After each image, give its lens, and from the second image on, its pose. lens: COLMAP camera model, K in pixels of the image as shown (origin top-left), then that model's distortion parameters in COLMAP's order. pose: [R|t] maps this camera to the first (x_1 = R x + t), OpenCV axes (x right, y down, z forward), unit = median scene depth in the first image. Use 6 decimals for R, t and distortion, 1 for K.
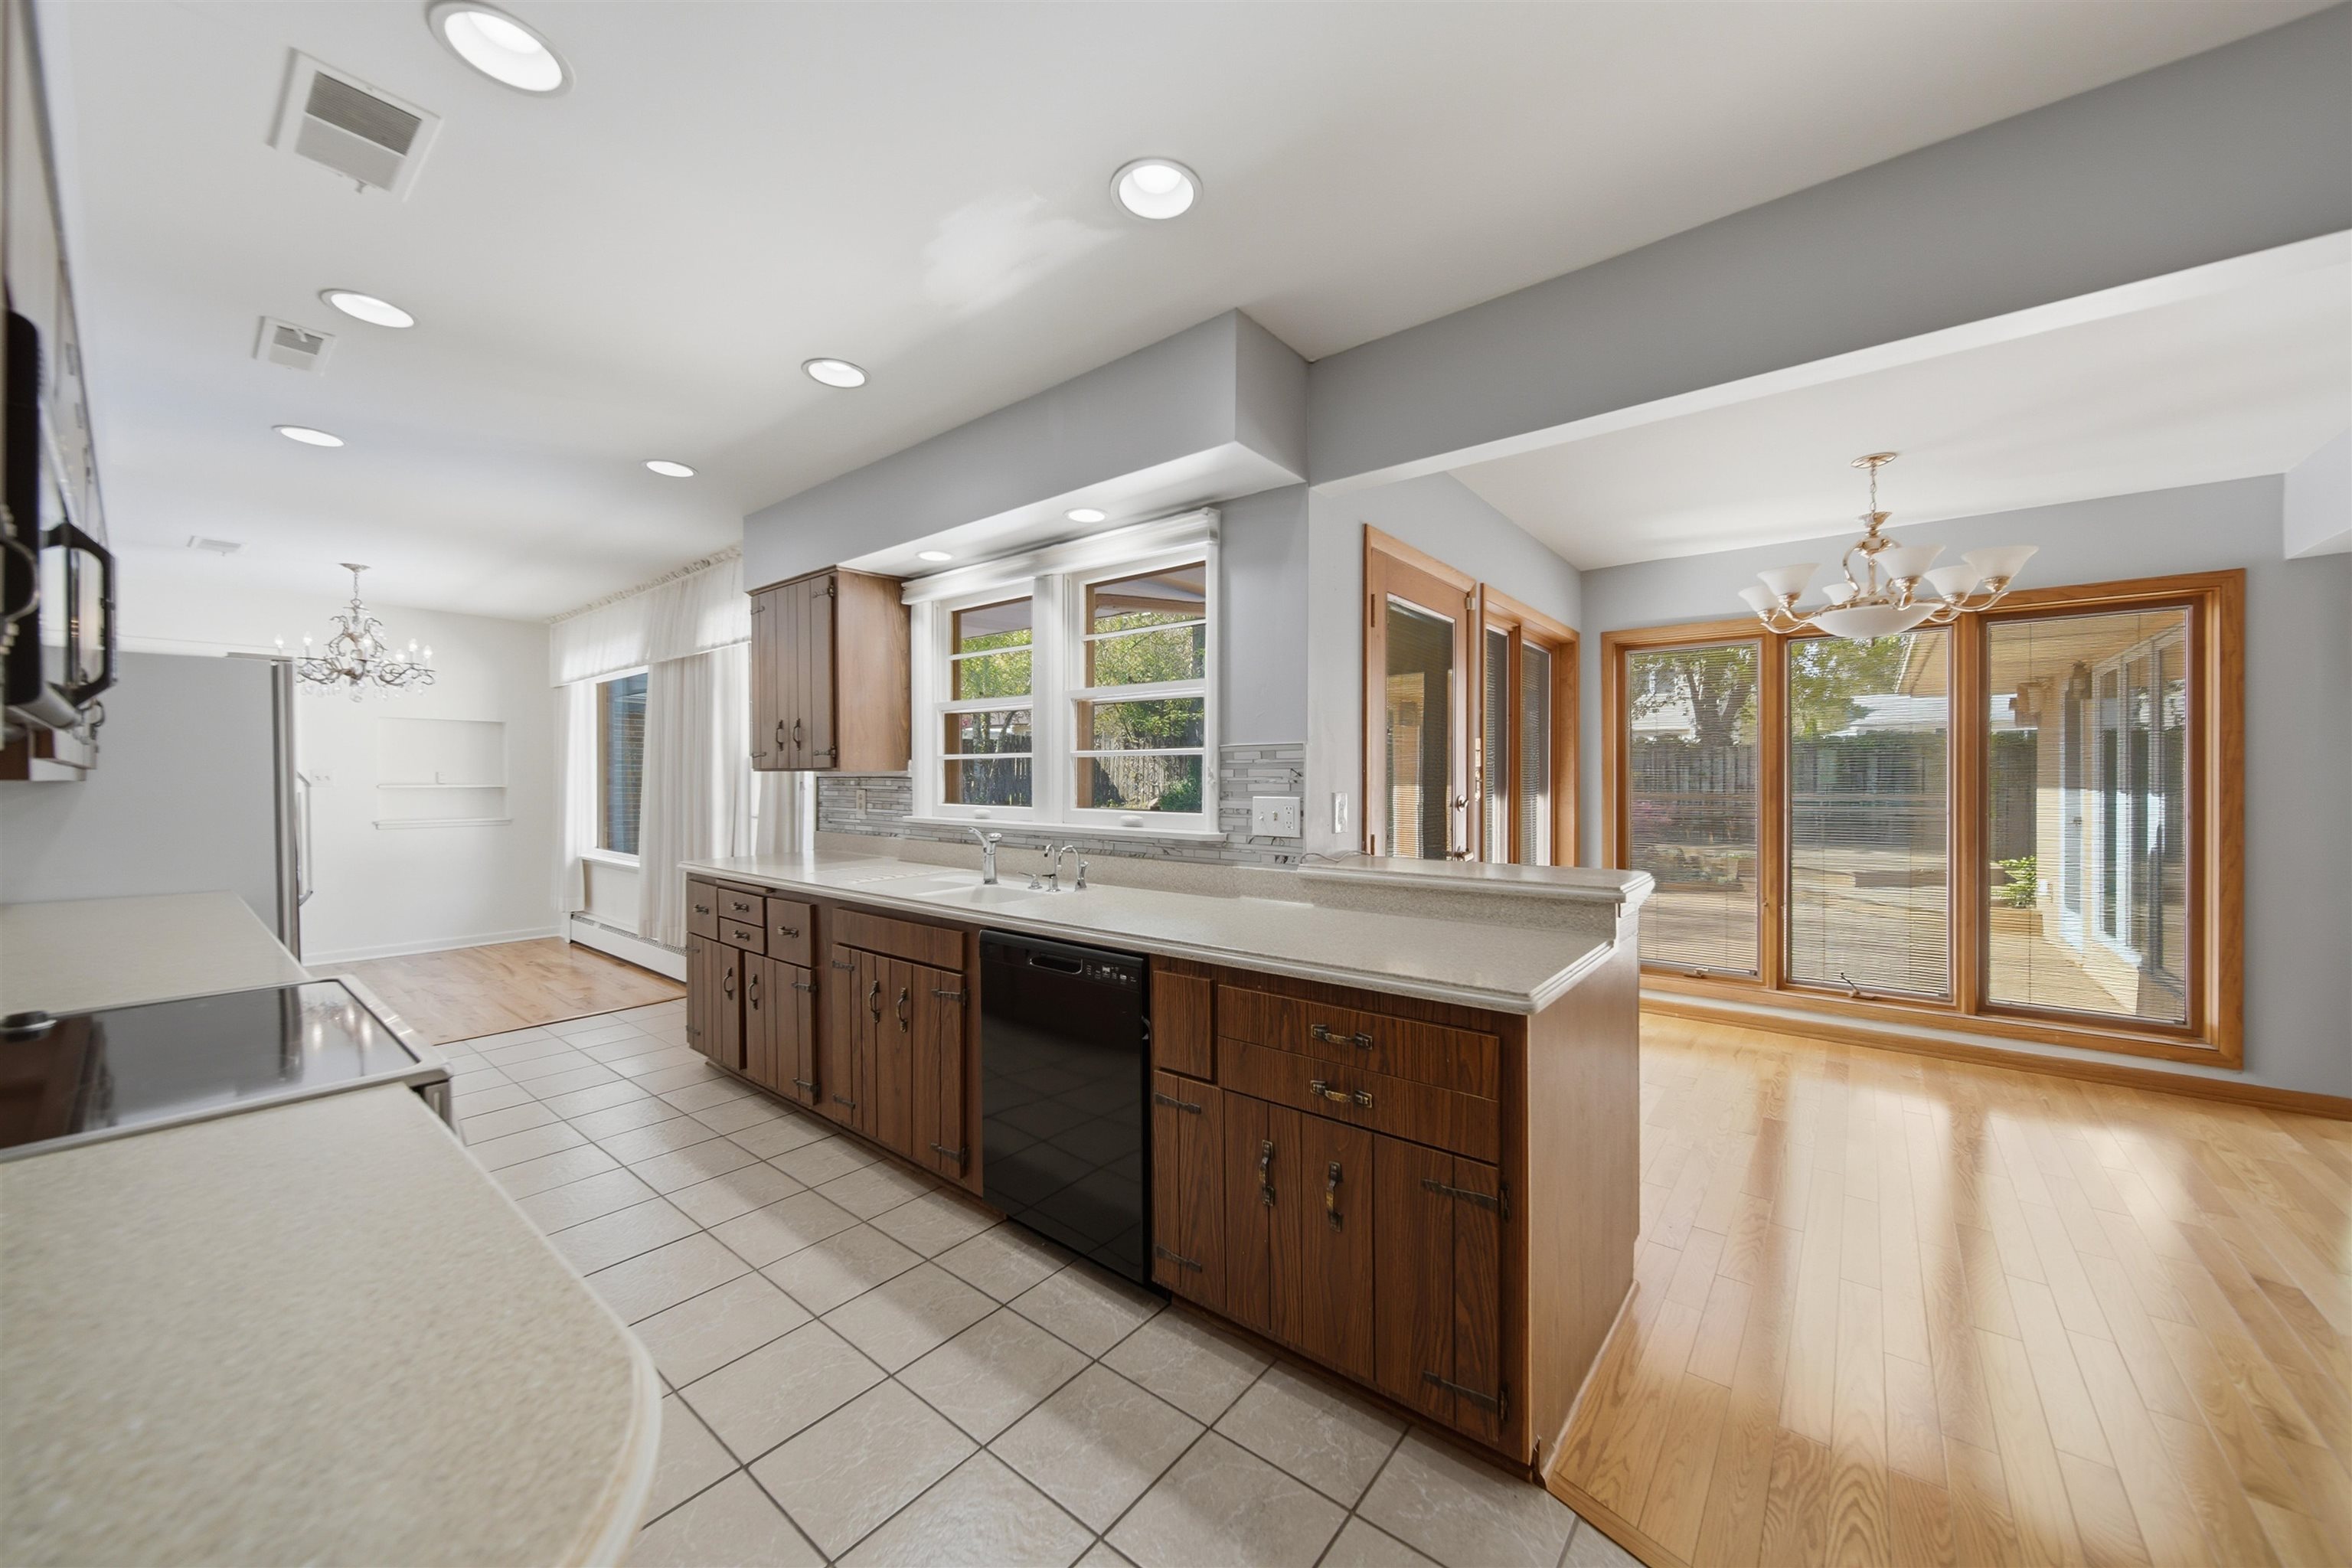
lens RADIAL K [[840.7, 0, 1191.9], [0, 840.7, 784.7], [0, 0, 1]] dist [0.000063, -0.000040]
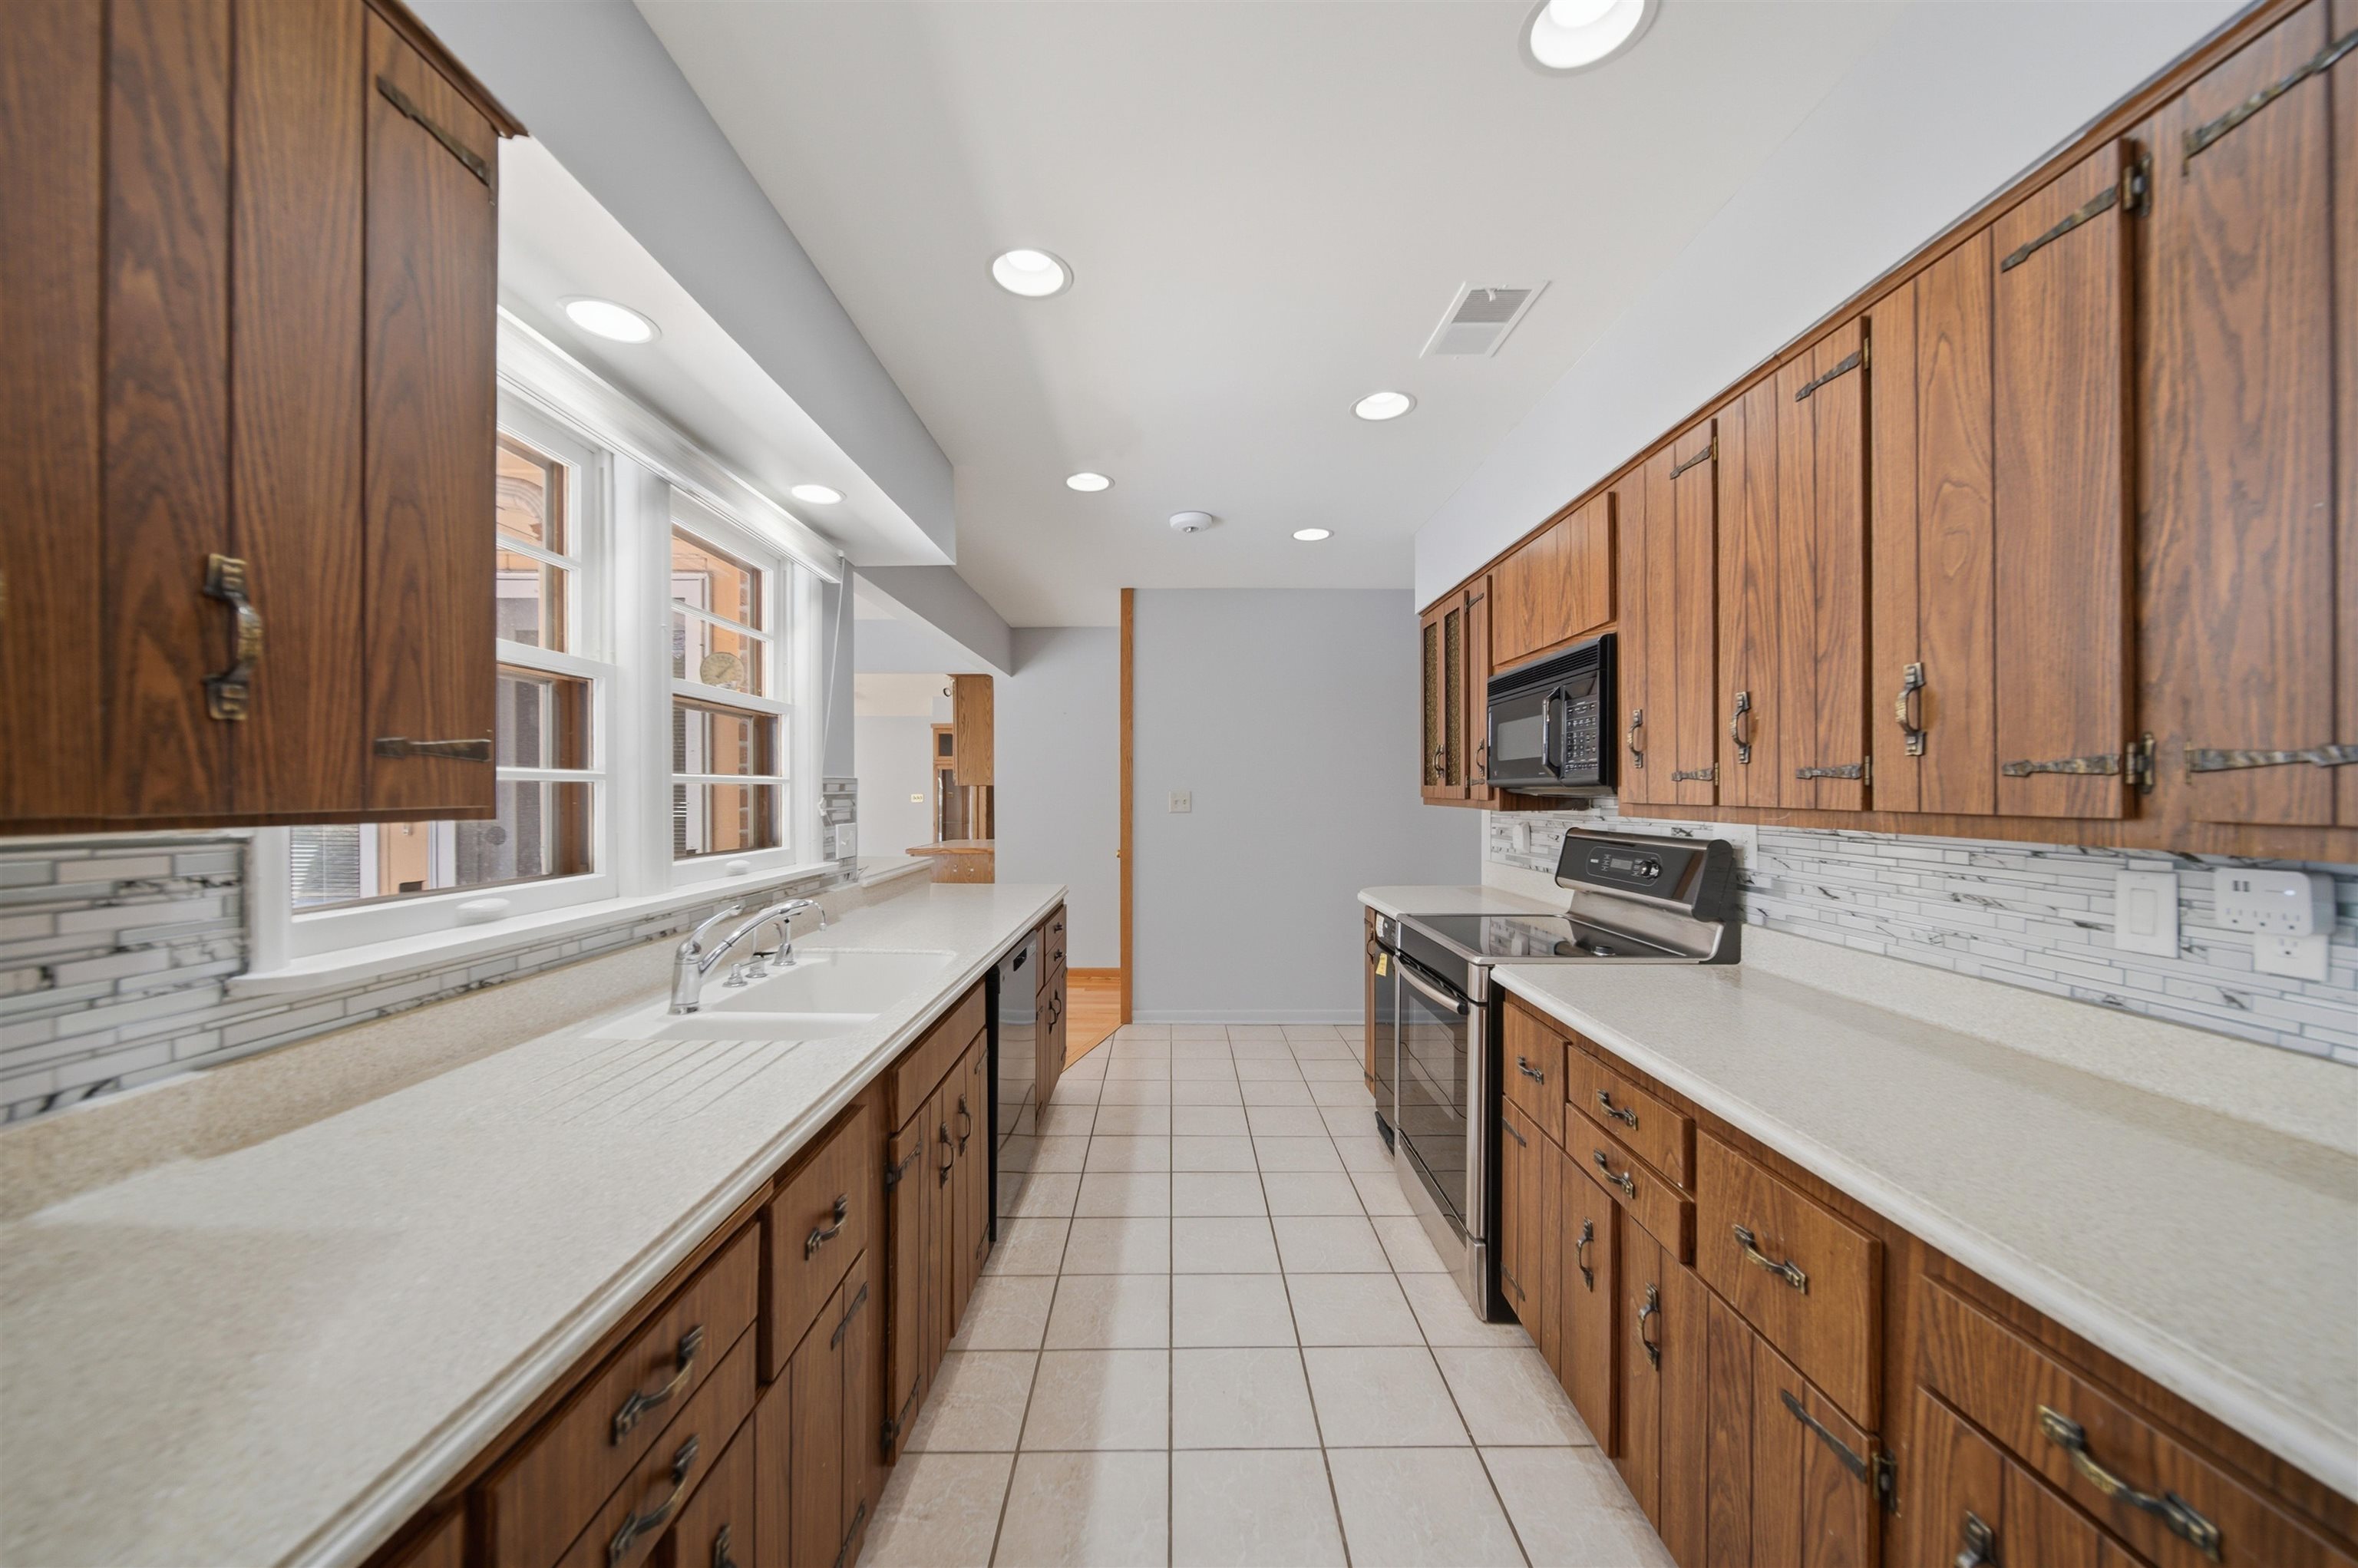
lens RADIAL K [[842.8, 0, 1195.0], [0, 842.8, 784.7], [0, 0, 1]] dist [0.000063, -0.000040]
pose [[-0.641475, 0.004307, 0.767132, -1.024708], [0.003792, 0.999990, -0.002443, -0.032241], [-0.767135, 0.001342, -0.641485, 1.289394]]
